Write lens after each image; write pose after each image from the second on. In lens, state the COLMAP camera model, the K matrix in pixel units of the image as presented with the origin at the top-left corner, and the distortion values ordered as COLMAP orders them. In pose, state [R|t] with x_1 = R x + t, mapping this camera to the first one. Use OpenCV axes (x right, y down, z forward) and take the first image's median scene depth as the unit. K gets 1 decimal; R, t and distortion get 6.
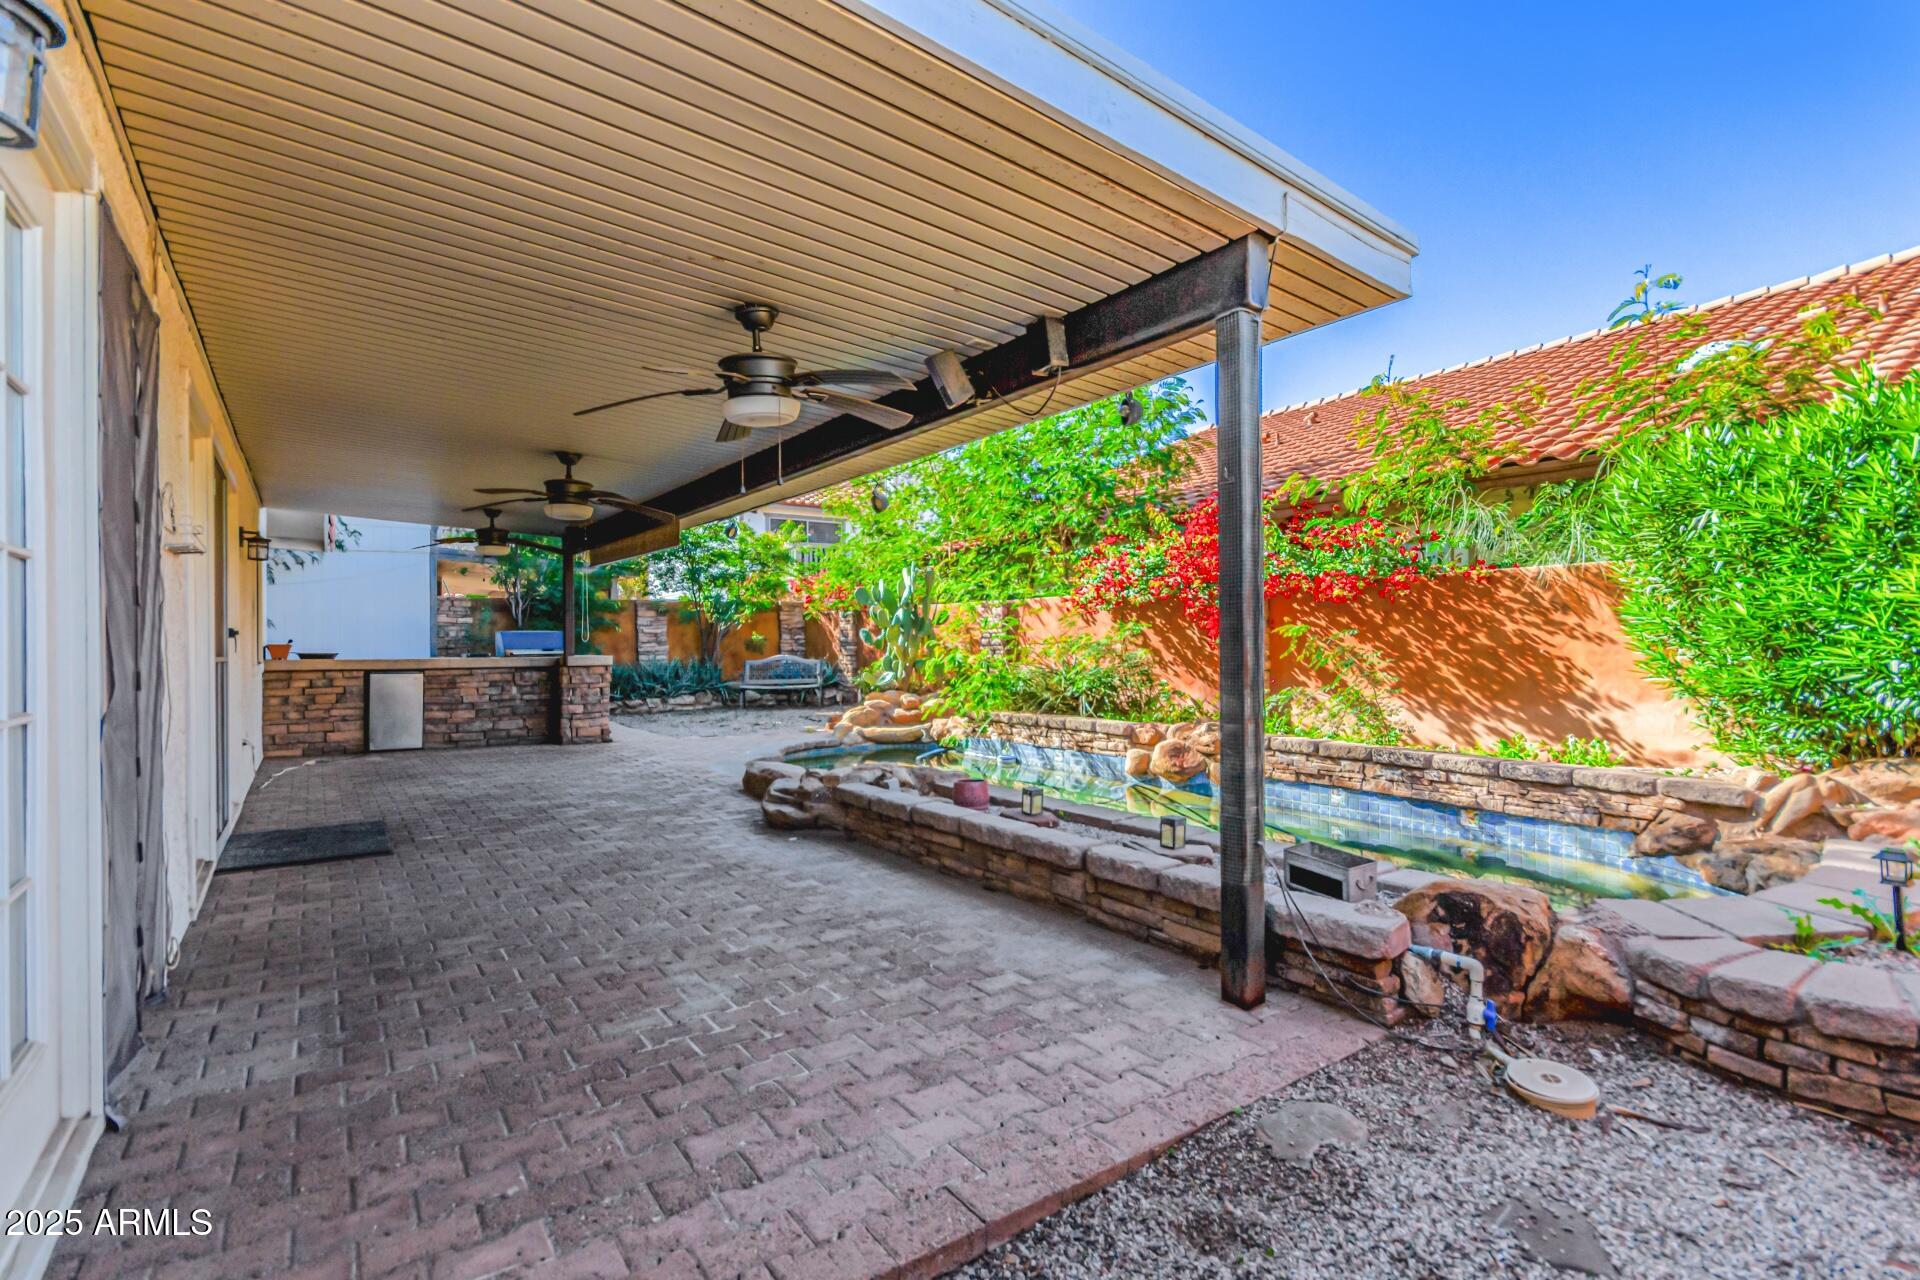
lens RADIAL K [[892.1, 0, 967.8], [0, 892.1, 639.5], [0, 0, 1]] dist [0.002499, 0.000313]
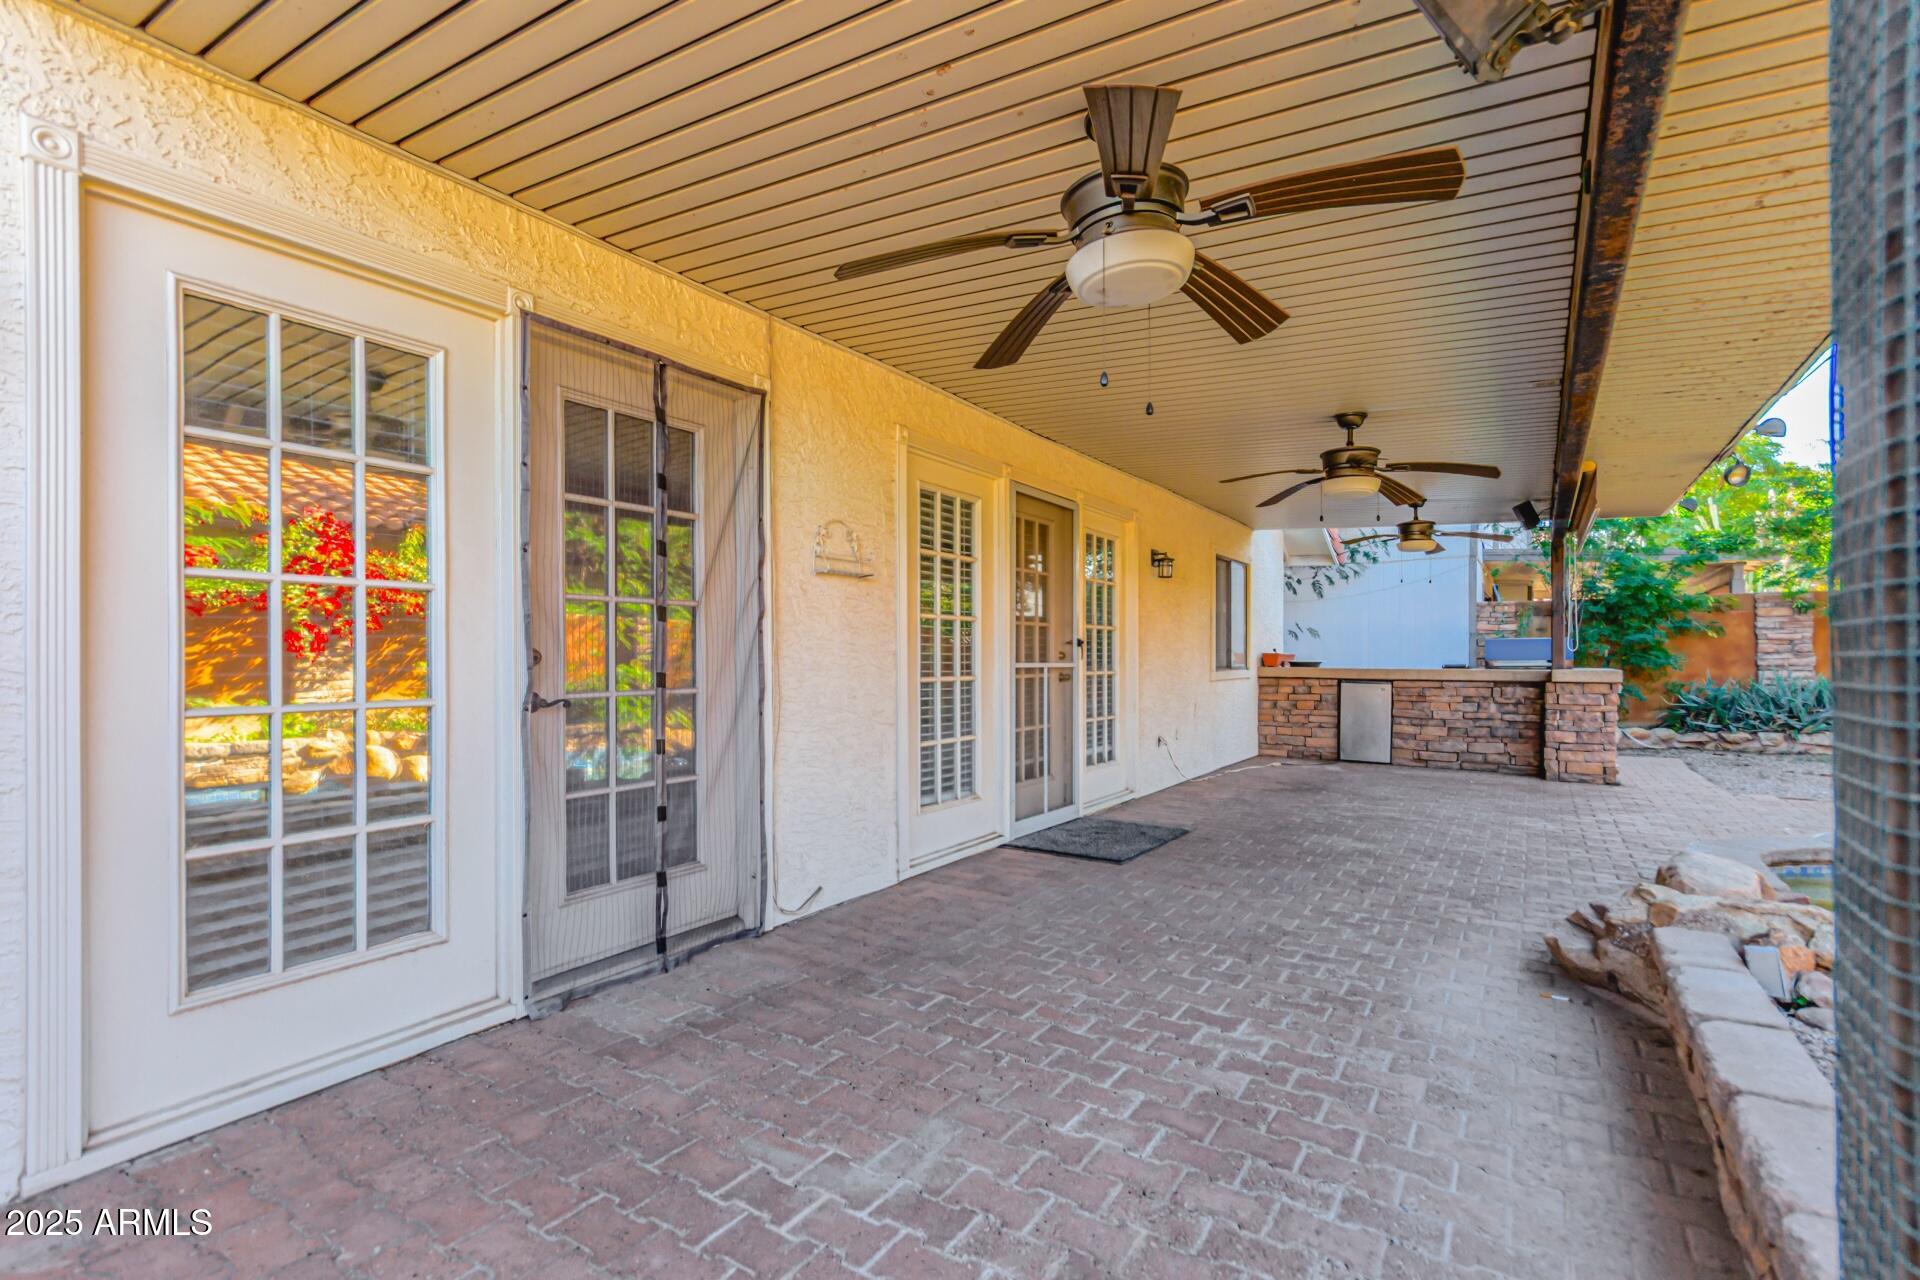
lens RADIAL K [[892.1, 0, 966.8], [0, 892.1, 648.9], [0, 0, 1]] dist [0.002499, 0.000313]
pose [[0.362953, -0.000121, -0.931807, 0.101570], [-0.000301, 1.000000, -0.000247, 0.000992], [0.931807, 0.000370, 0.362953, 0.229152]]
